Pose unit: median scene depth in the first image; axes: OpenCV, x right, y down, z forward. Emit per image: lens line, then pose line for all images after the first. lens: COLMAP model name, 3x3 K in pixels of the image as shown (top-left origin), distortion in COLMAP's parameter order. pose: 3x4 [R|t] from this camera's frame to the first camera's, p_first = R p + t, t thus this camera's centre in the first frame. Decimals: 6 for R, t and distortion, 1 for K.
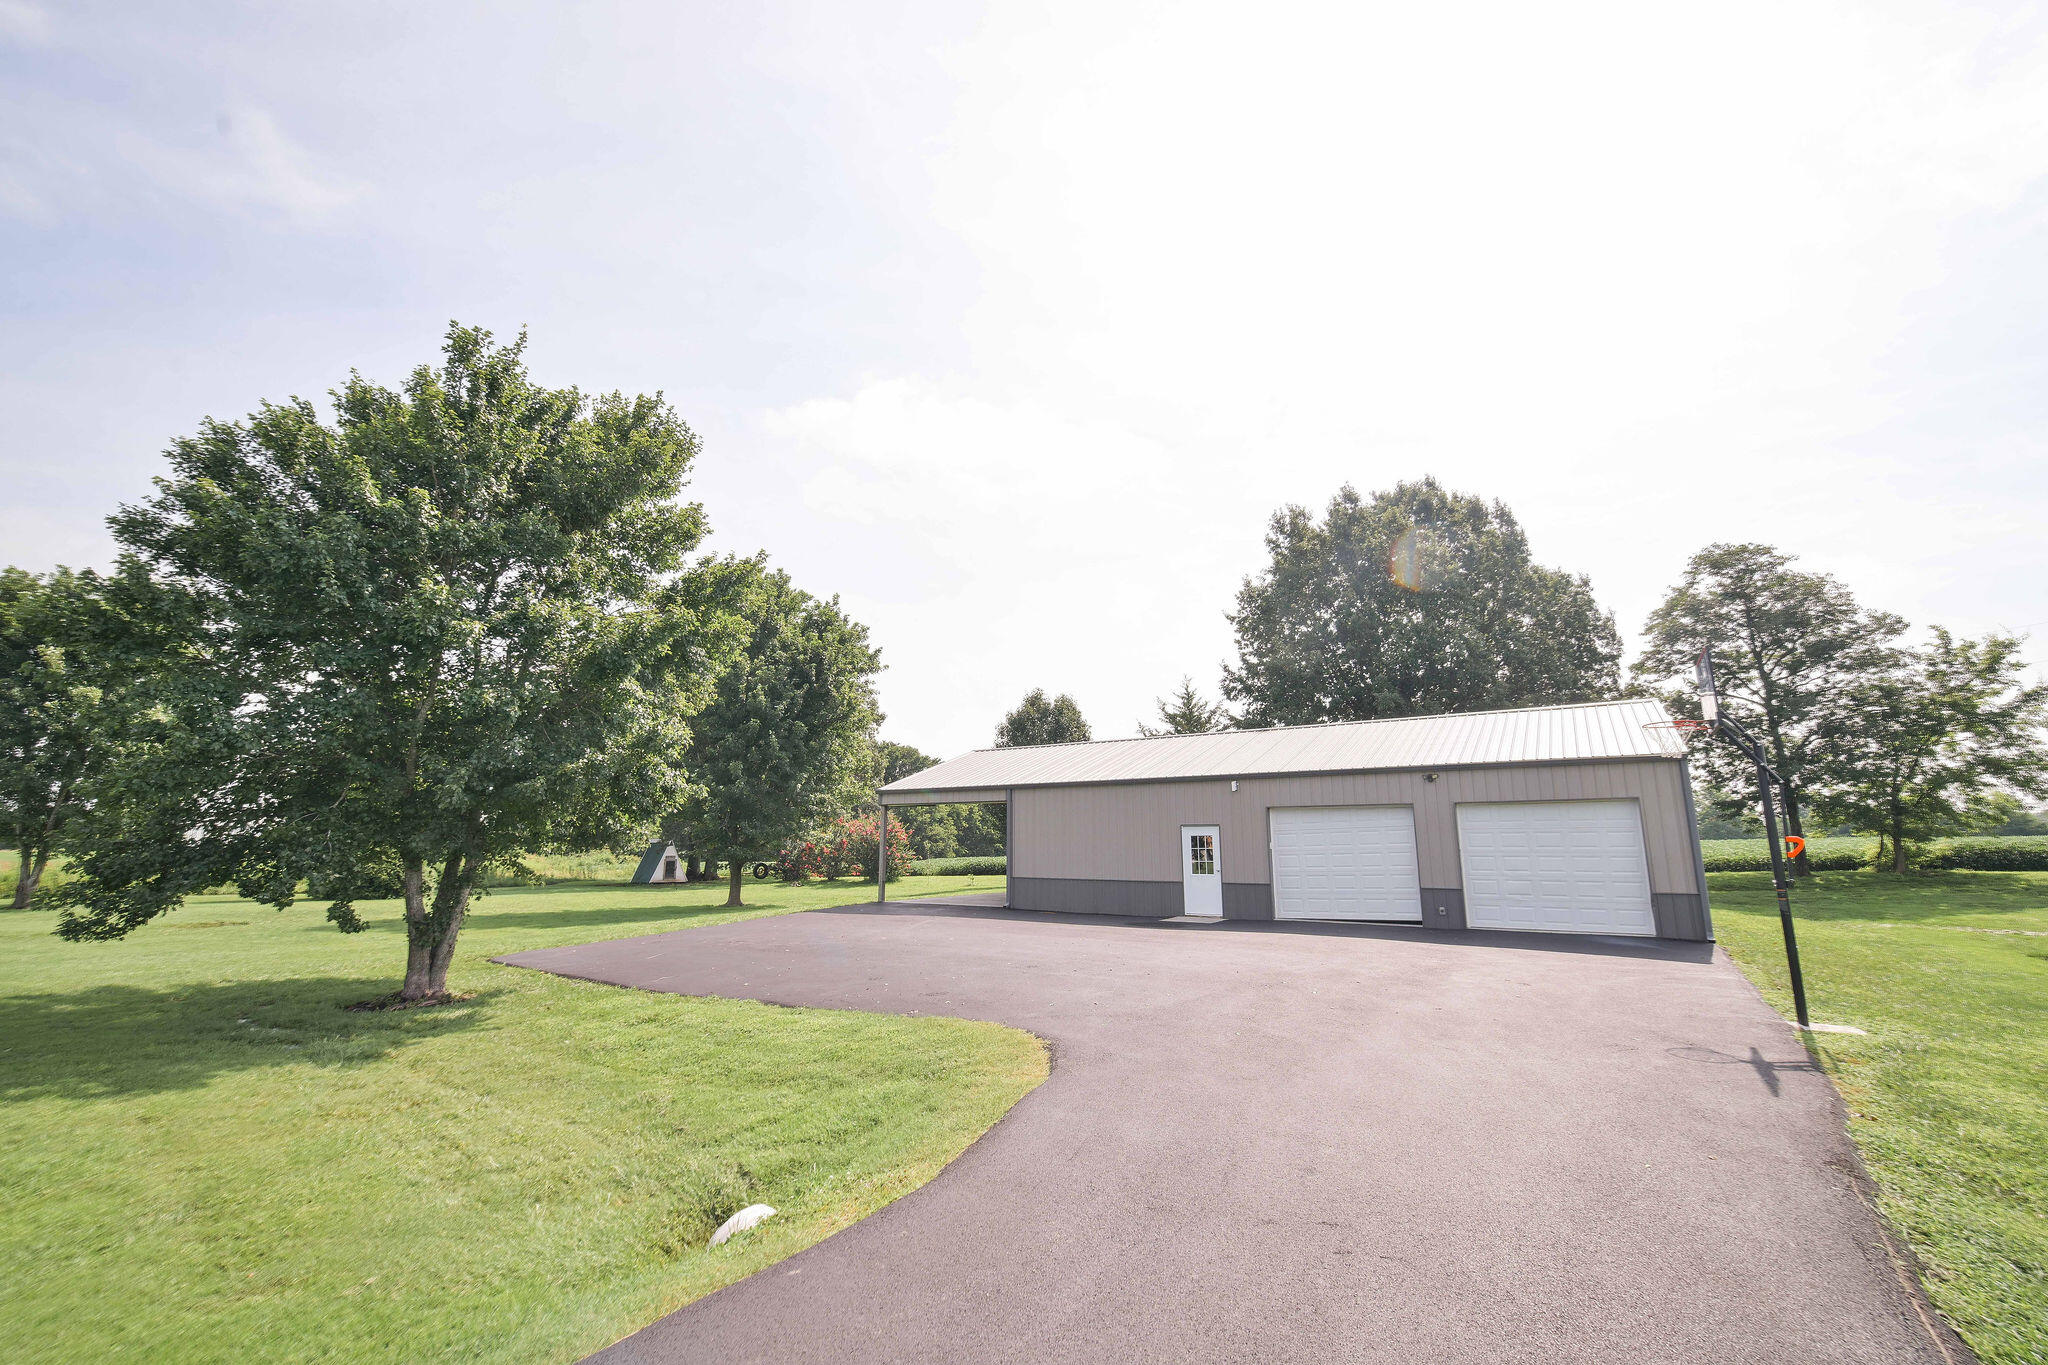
lens RADIAL K [[837.4, 0, 1024.0], [0, 837.4, 682.5], [0, 0, 1]] dist [-0.016204, -0.000122]
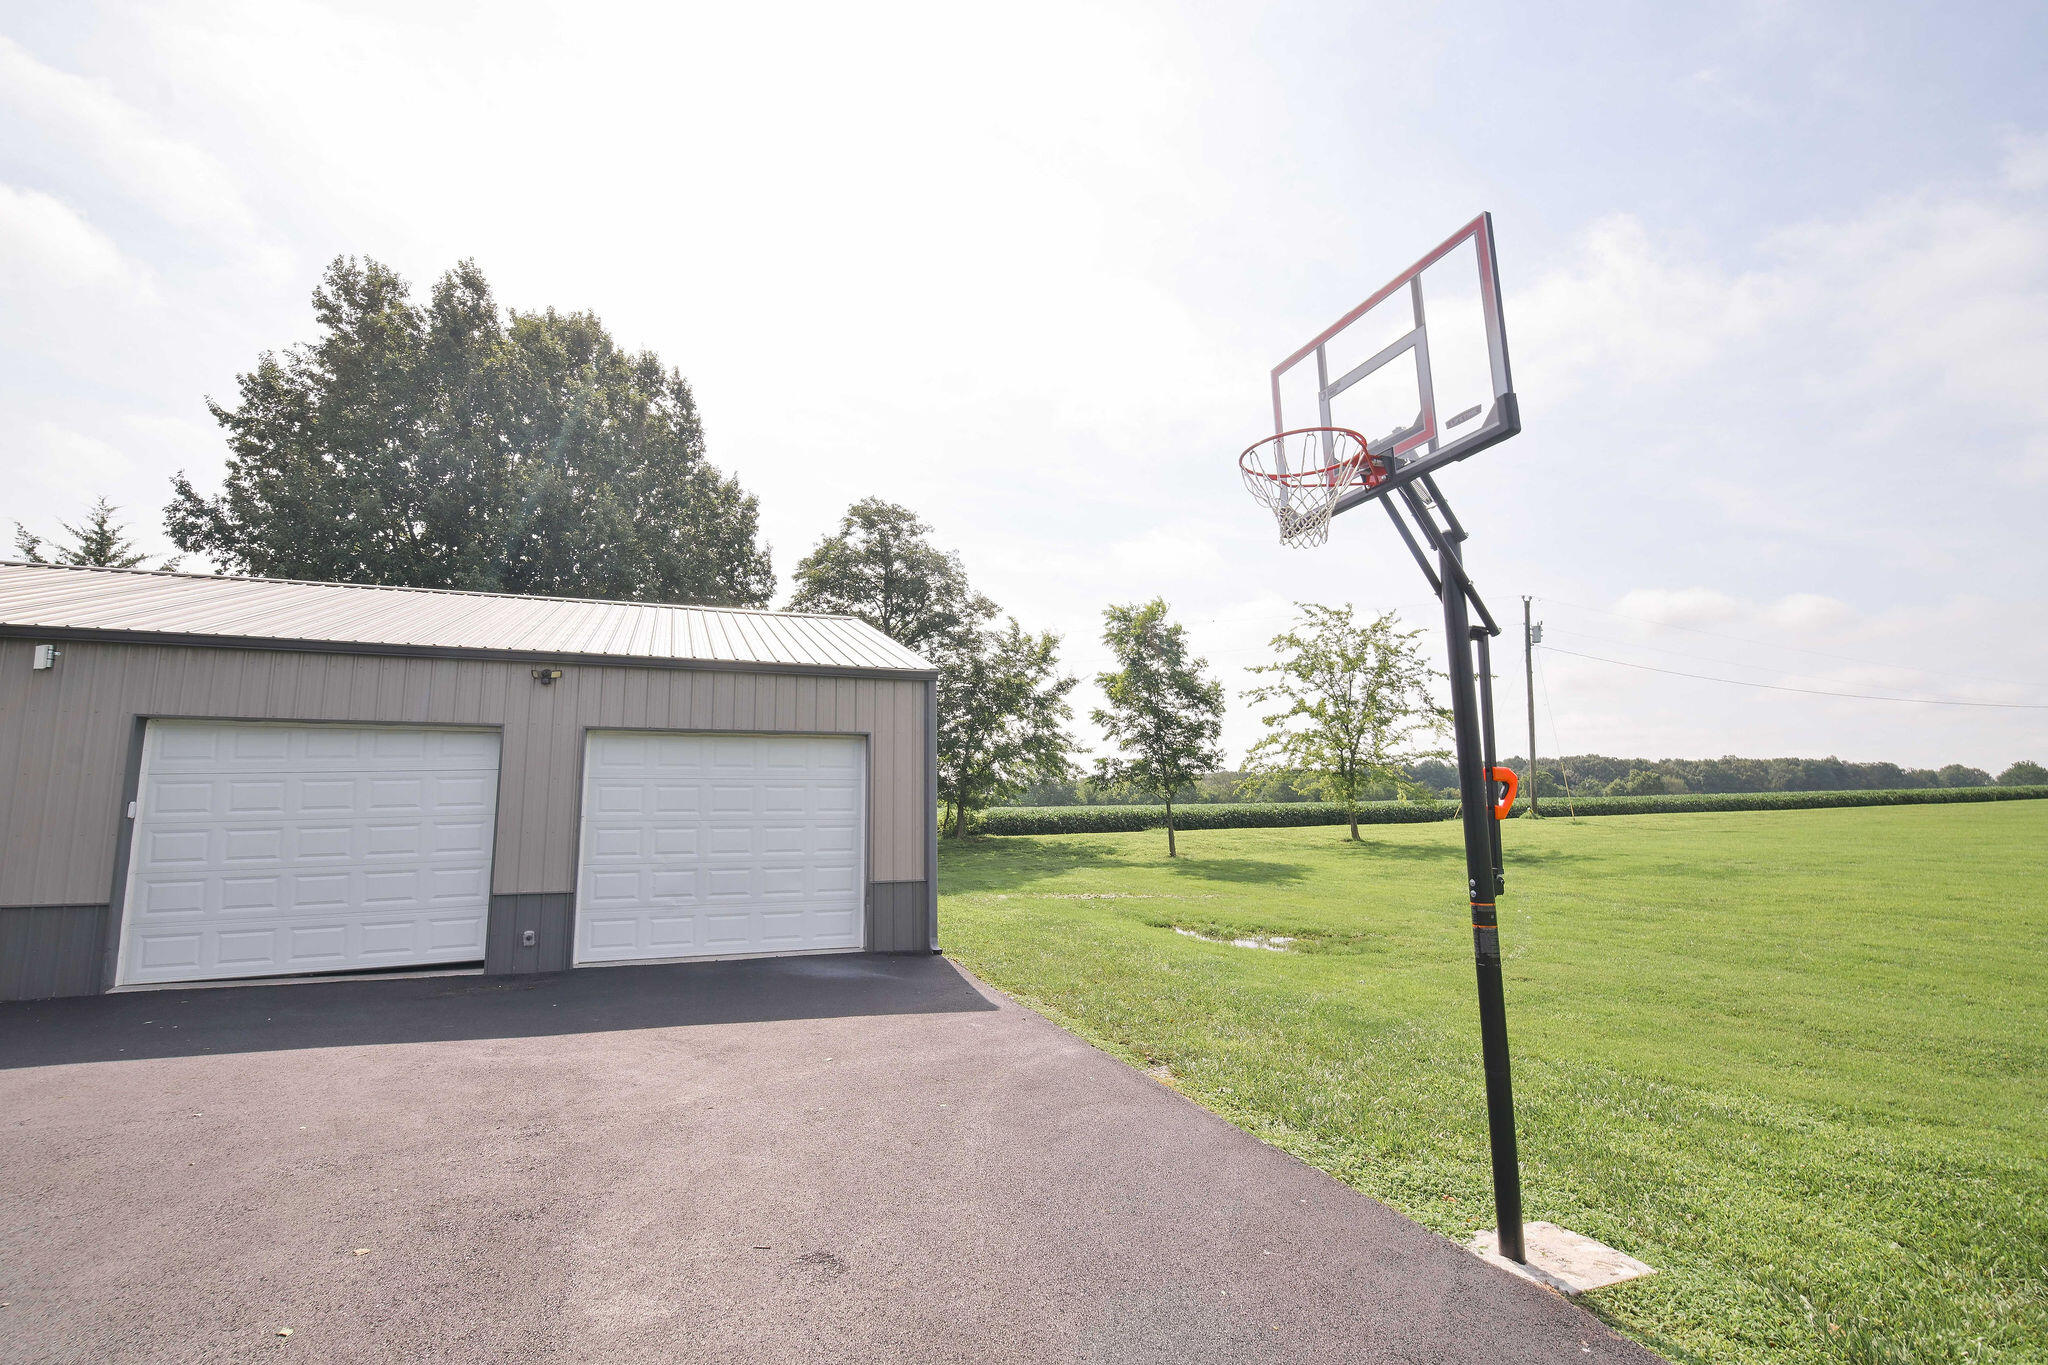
lens RADIAL K [[923.9, 0, 1009.1], [0, 923.9, 666.5], [0, 0, 1]] dist [-0.018554, -0.000200]
pose [[0.586778, 0.121525, 0.800577, 0.107954], [-0.146911, 0.988243, -0.042334, 0.048022], [-0.796310, -0.092773, 0.597733, 0.234262]]
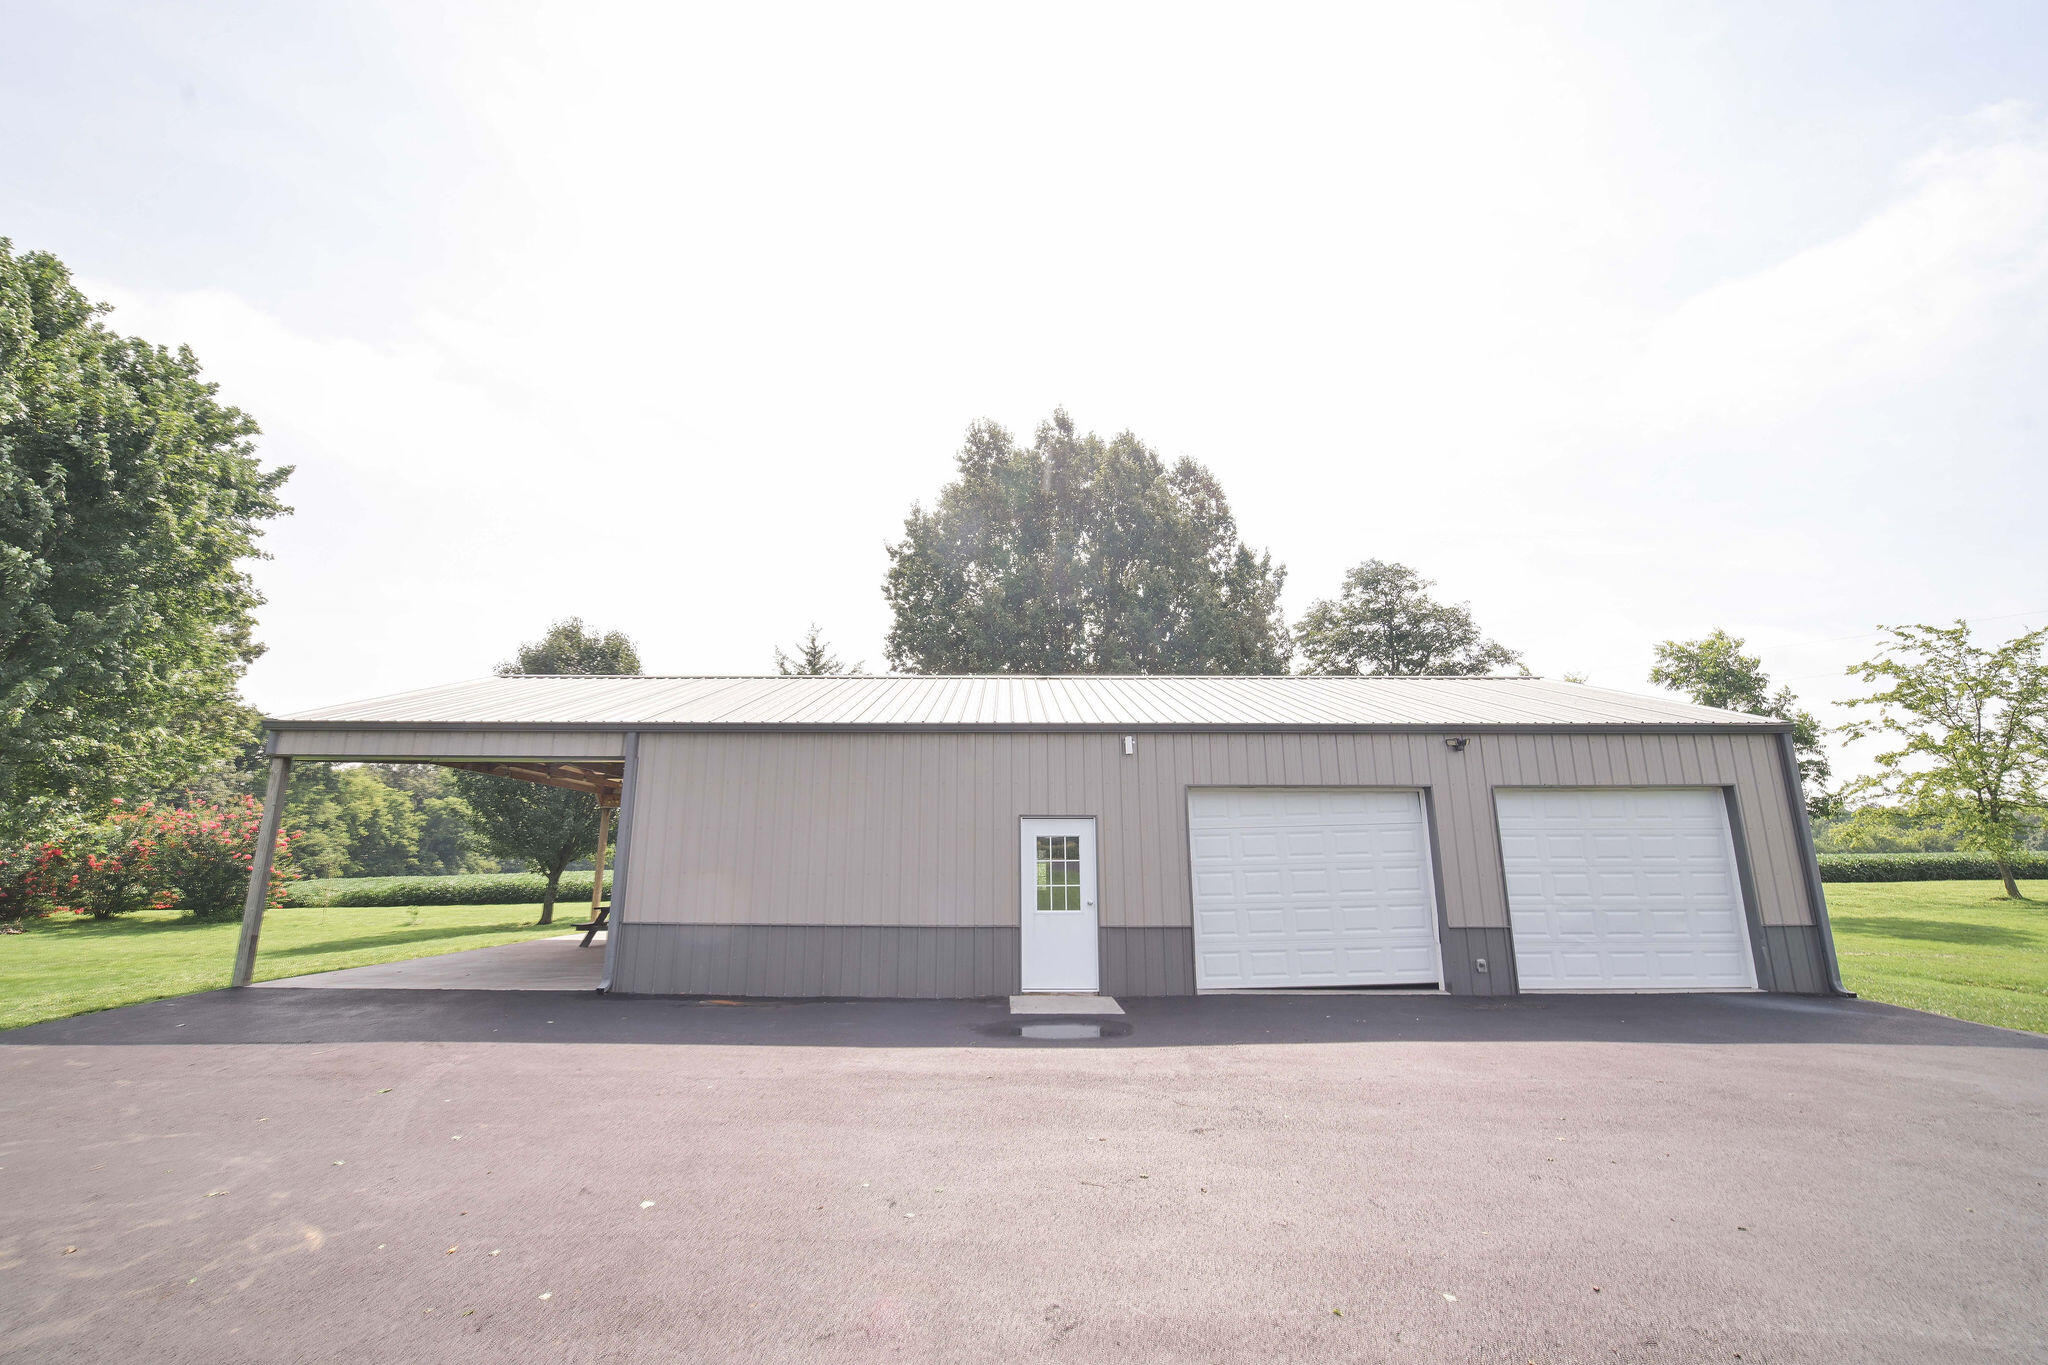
lens RADIAL K [[891.8, 0, 1018.9], [0, 891.8, 658.1], [0, 0, 1]] dist [-0.020031, -0.000085]
pose [[0.843913, 0.123926, 0.521971, -0.070375], [-0.105586, 0.992291, -0.064880, 0.067880], [-0.525988, -0.000360, 0.850492, 0.327745]]
